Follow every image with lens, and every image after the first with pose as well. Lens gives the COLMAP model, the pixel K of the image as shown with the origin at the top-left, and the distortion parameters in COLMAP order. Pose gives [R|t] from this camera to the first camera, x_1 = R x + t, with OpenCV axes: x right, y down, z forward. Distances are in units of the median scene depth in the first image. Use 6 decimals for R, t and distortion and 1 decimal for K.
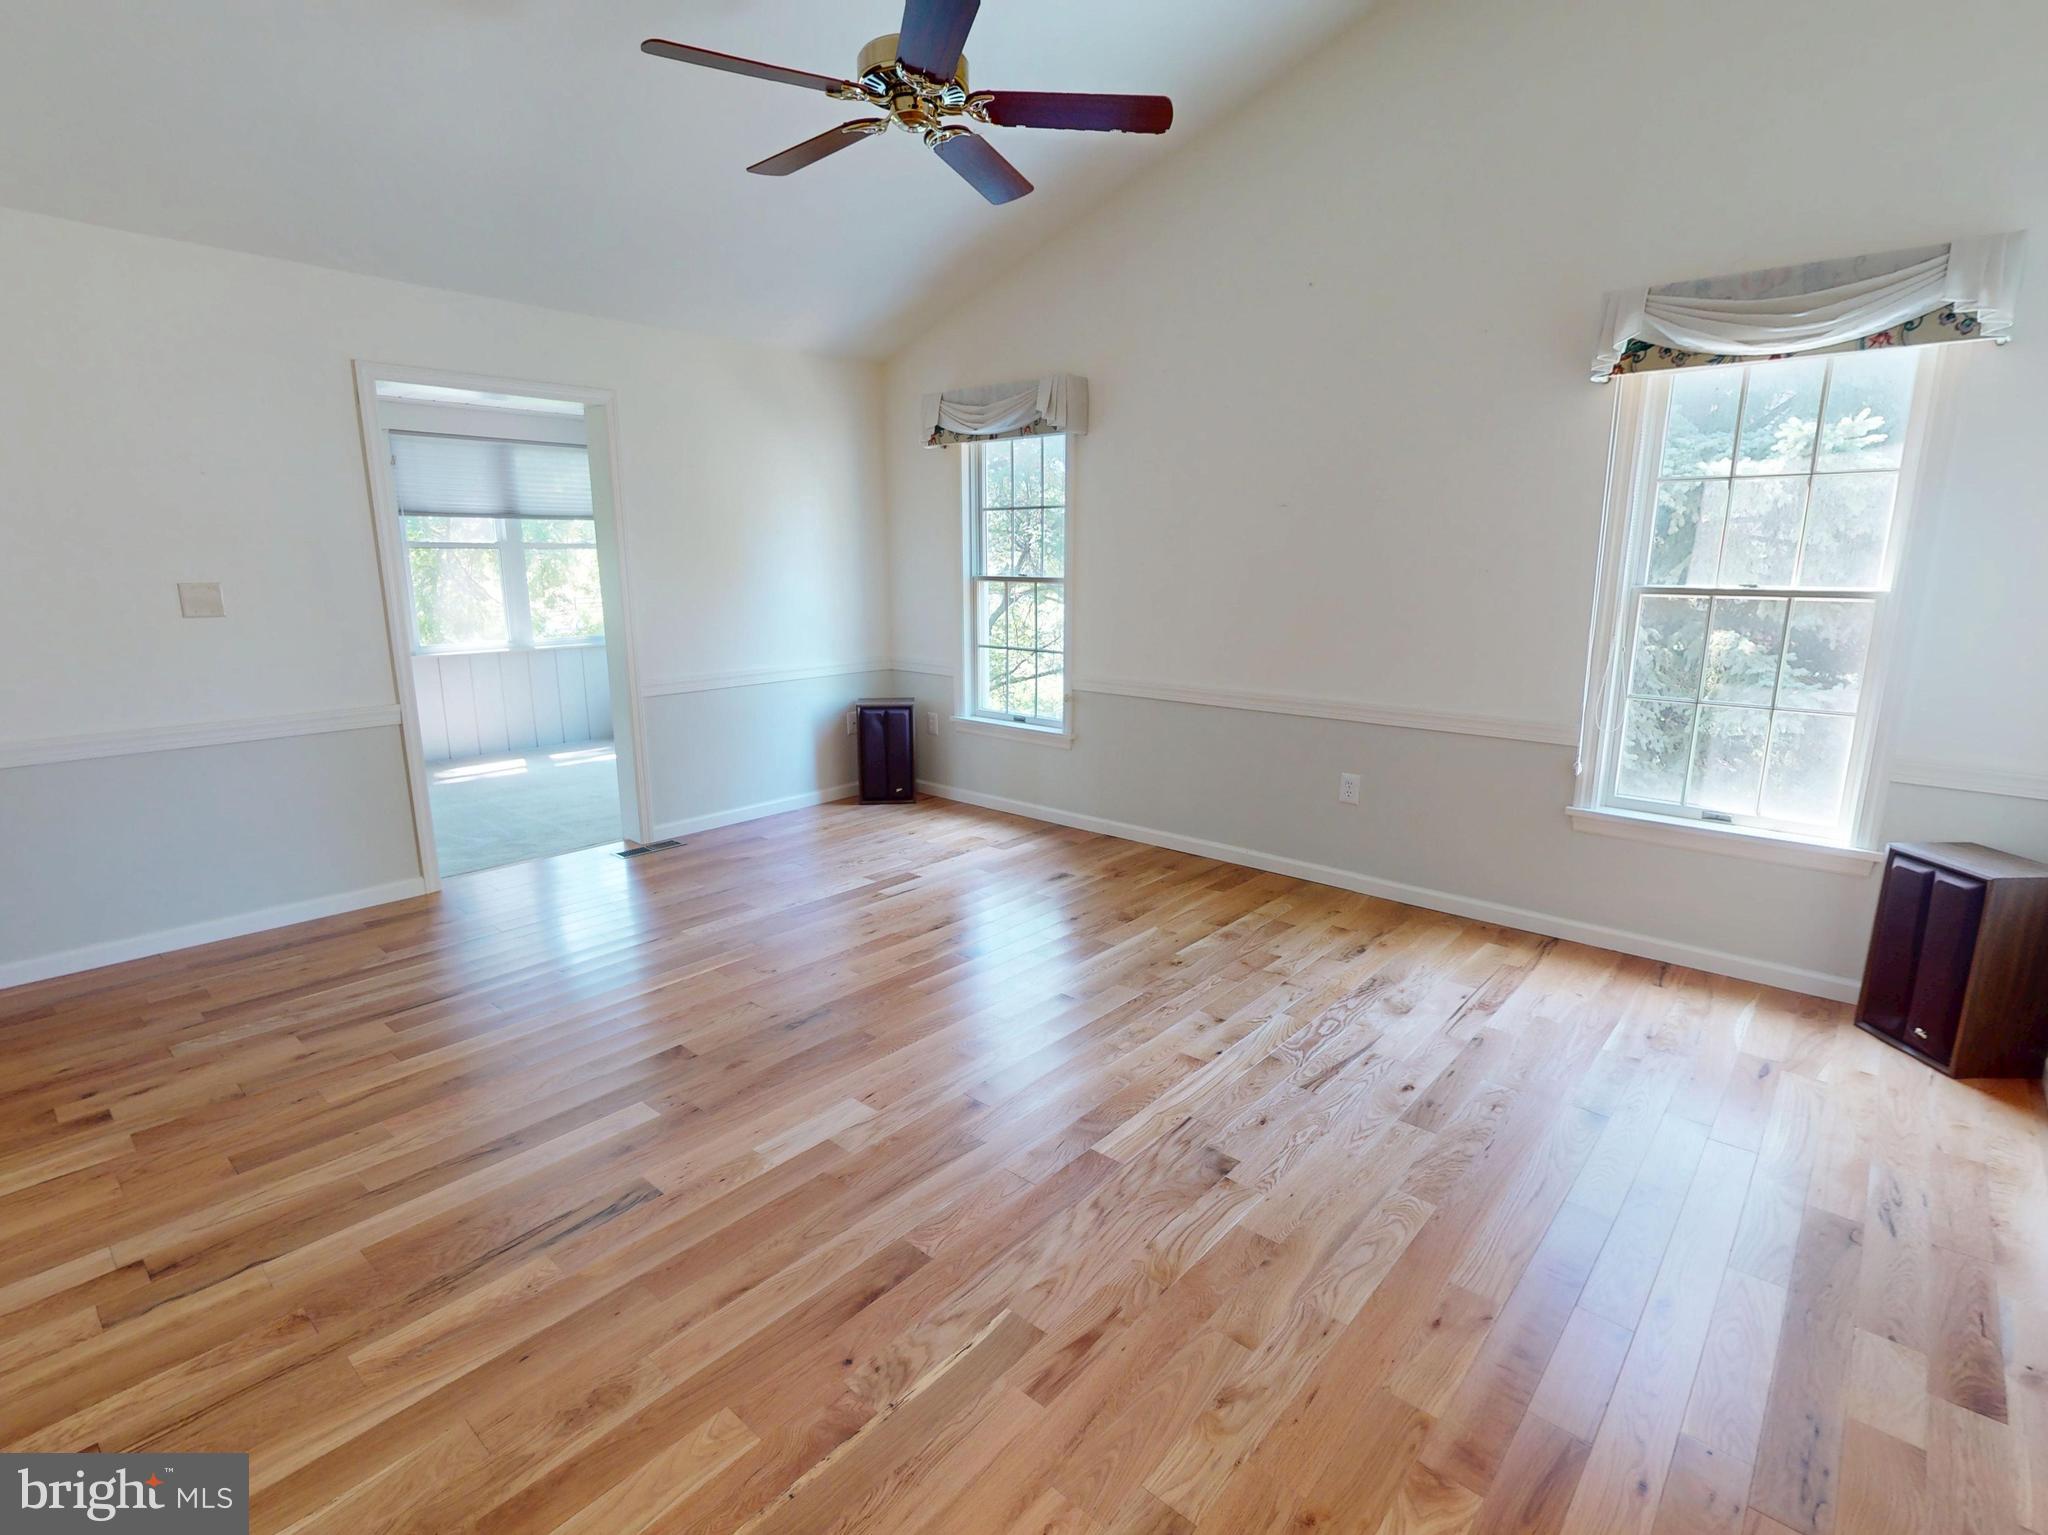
lens RADIAL K [[1003.5, 0, 1036.3], [0, 1003.5, 776.7], [0, 0, 1]] dist [-0.008863, 0.002127]
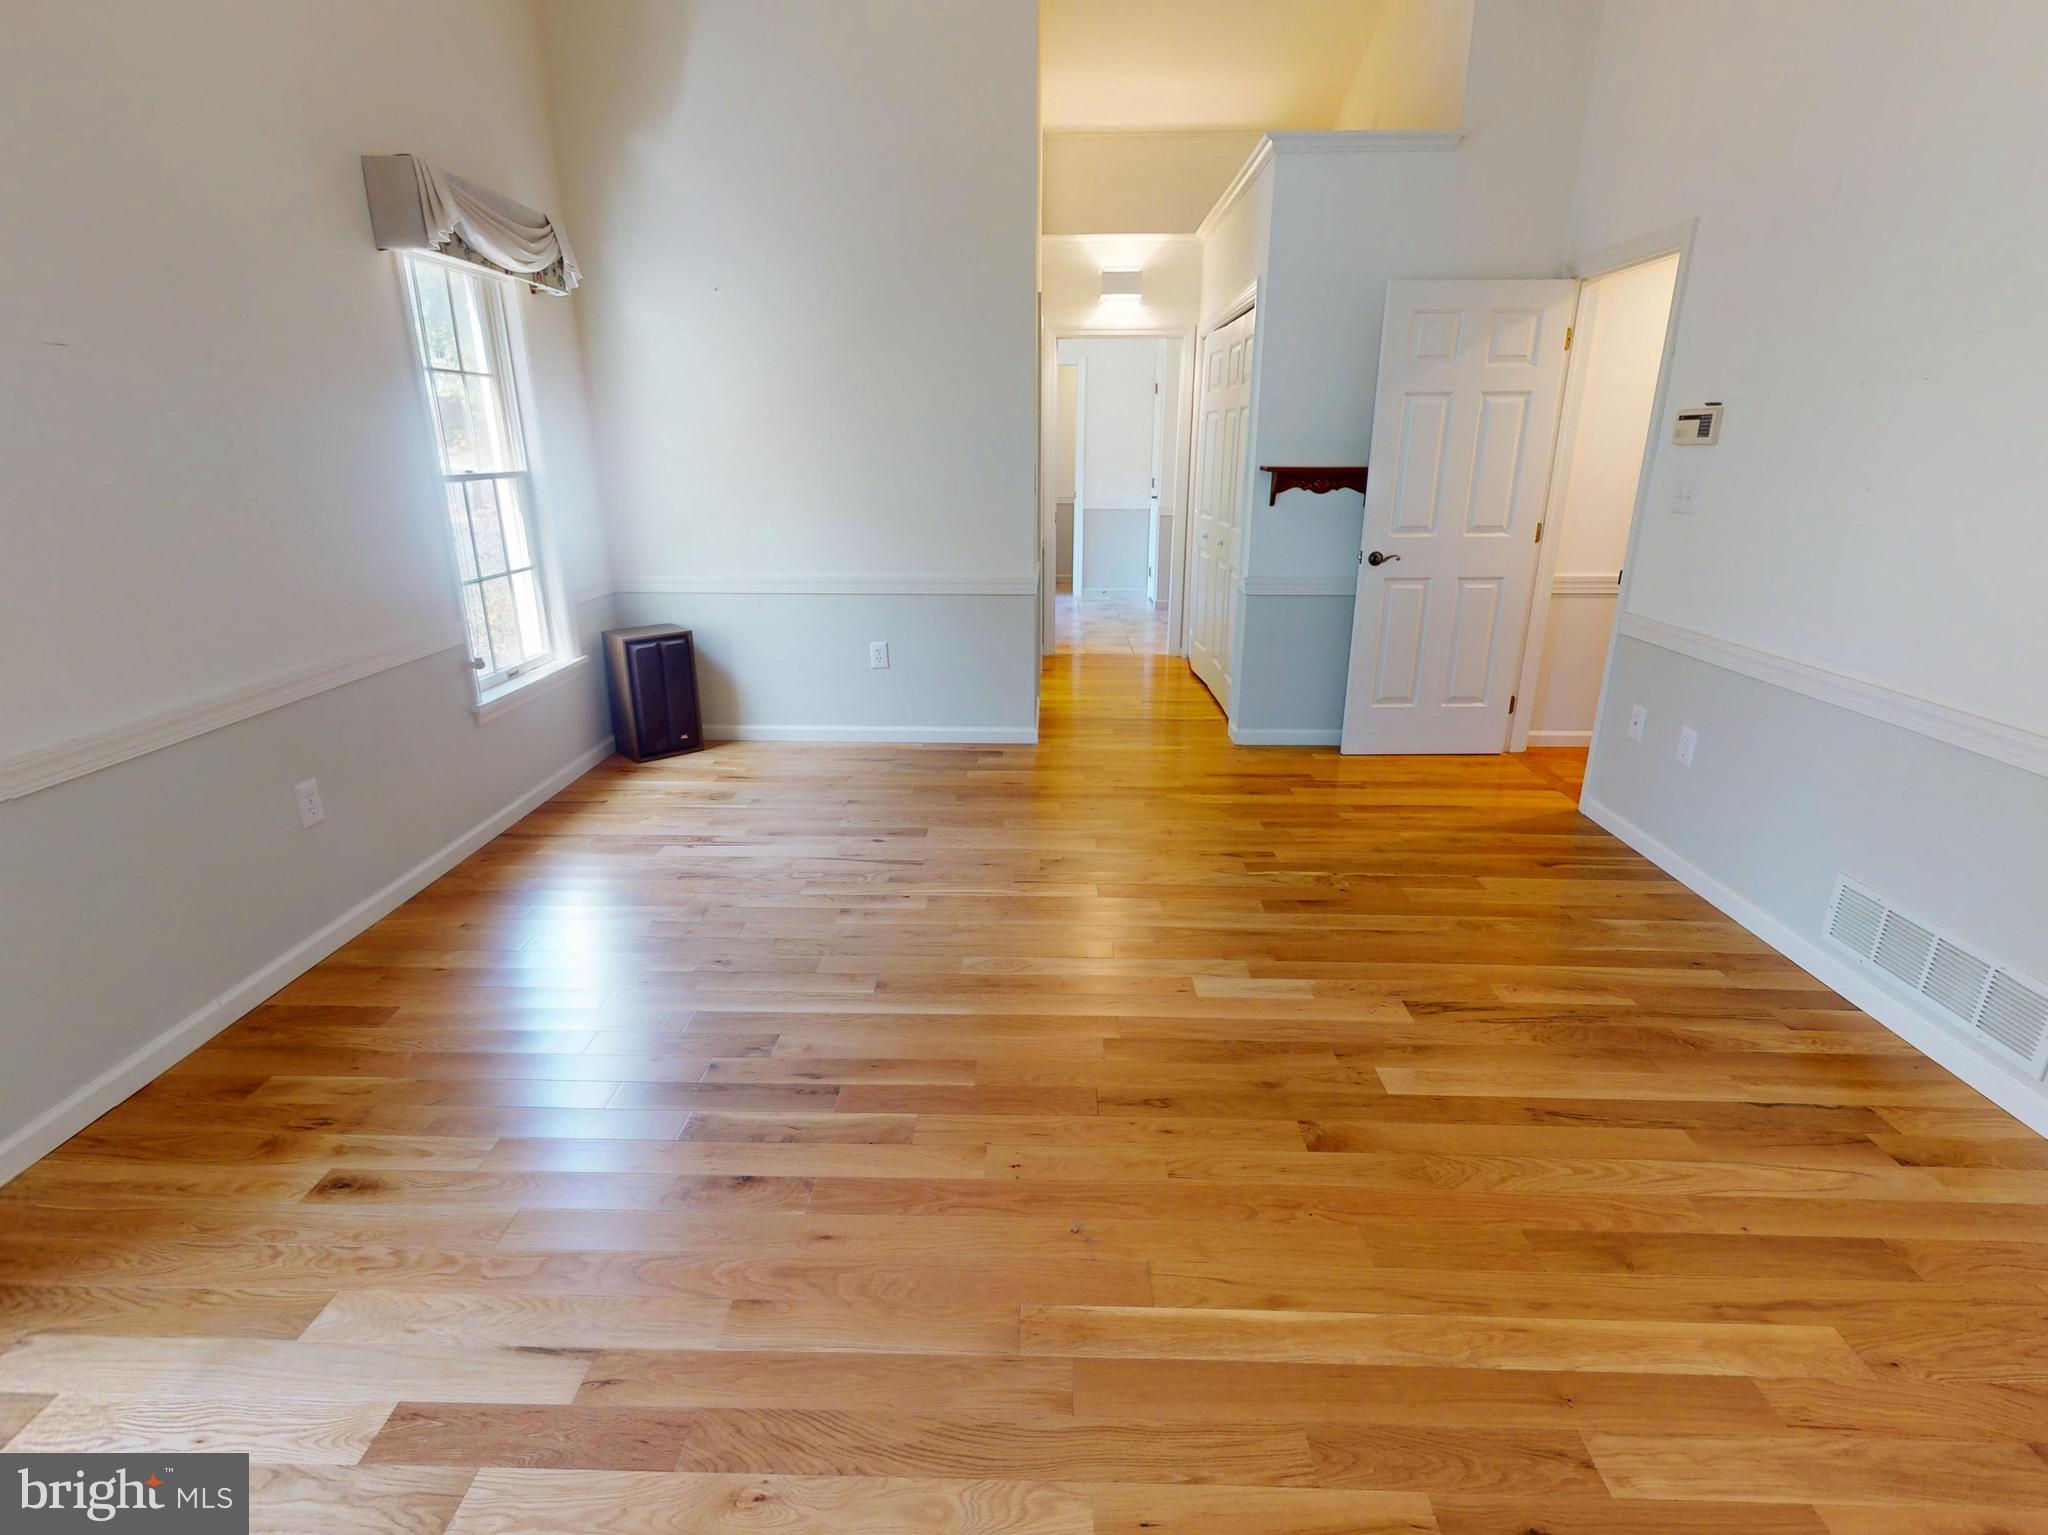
lens RADIAL K [[1003.5, 0, 1015.3], [0, 1003.5, 773.5], [0, 0, 1]] dist [-0.008863, 0.002127]
pose [[-0.627420, -0.243969, 0.739475, -0.758935], [0.171748, 0.882906, 0.437012, -0.347441], [-0.759504, 0.401194, -0.512052, 1.566249]]
